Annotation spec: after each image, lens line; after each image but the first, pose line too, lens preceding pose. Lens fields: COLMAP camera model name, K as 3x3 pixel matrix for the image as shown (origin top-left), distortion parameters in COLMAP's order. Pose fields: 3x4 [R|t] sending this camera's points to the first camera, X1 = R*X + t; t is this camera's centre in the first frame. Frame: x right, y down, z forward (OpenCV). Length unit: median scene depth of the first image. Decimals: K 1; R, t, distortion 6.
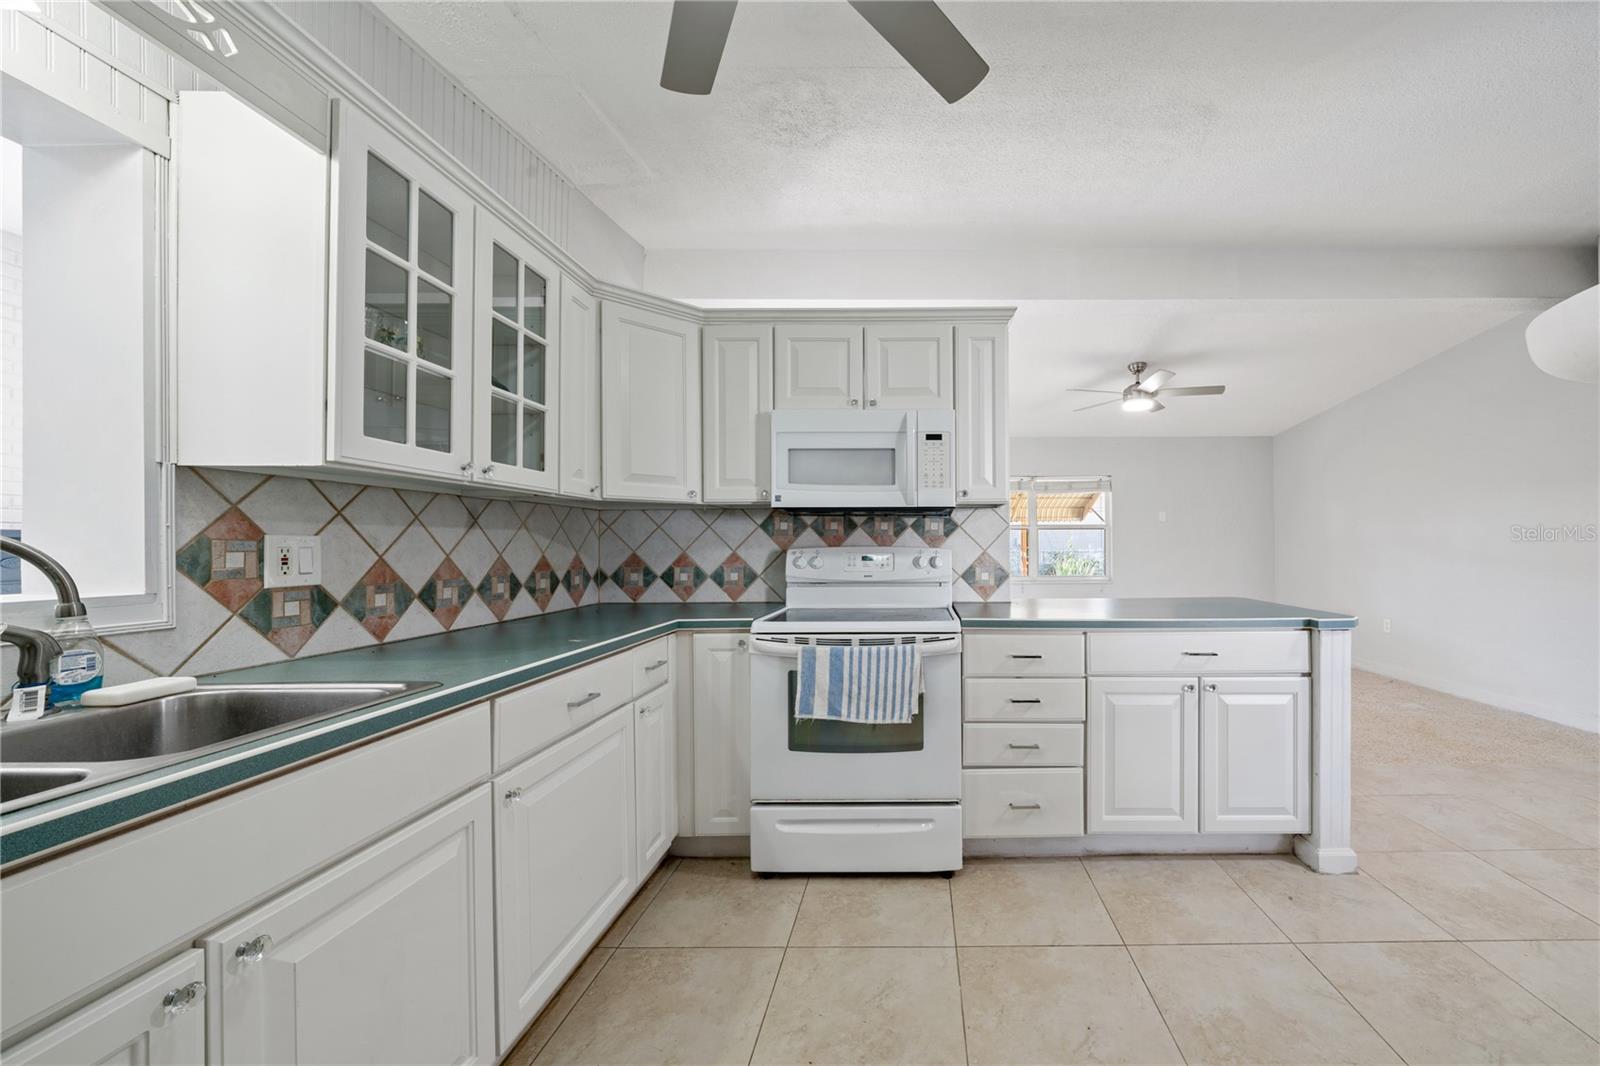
lens RADIAL K [[580.9, 0, 914.8], [0, 580.9, 540.4], [0, 0, 1]] dist [-0.005330, 0.000147]
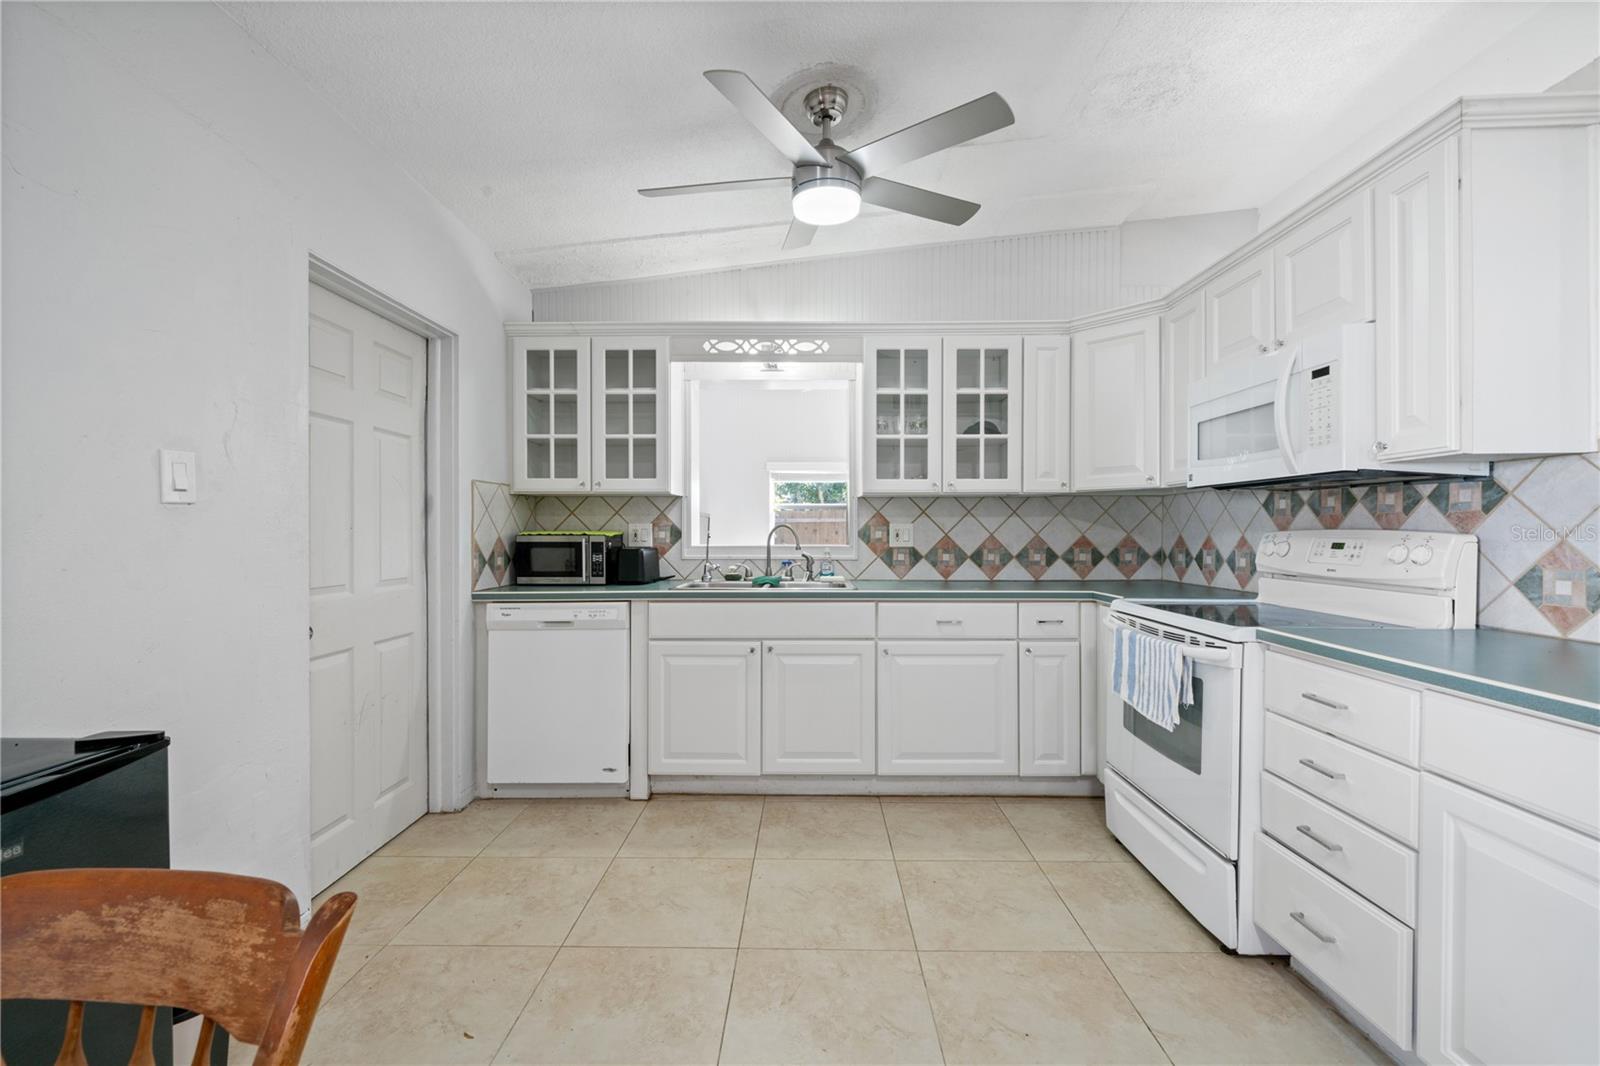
lens RADIAL K [[656.3, 0, 808.1], [0, 656.3, 530.2], [0, 0, 1]] dist [-0.002525, 0.000257]
pose [[-0.006477, 0.004852, -0.999967, 0.944071], [0.010293, 0.999936, 0.004785, 0.000875], [0.999926, -0.010262, -0.006527, 0.446258]]
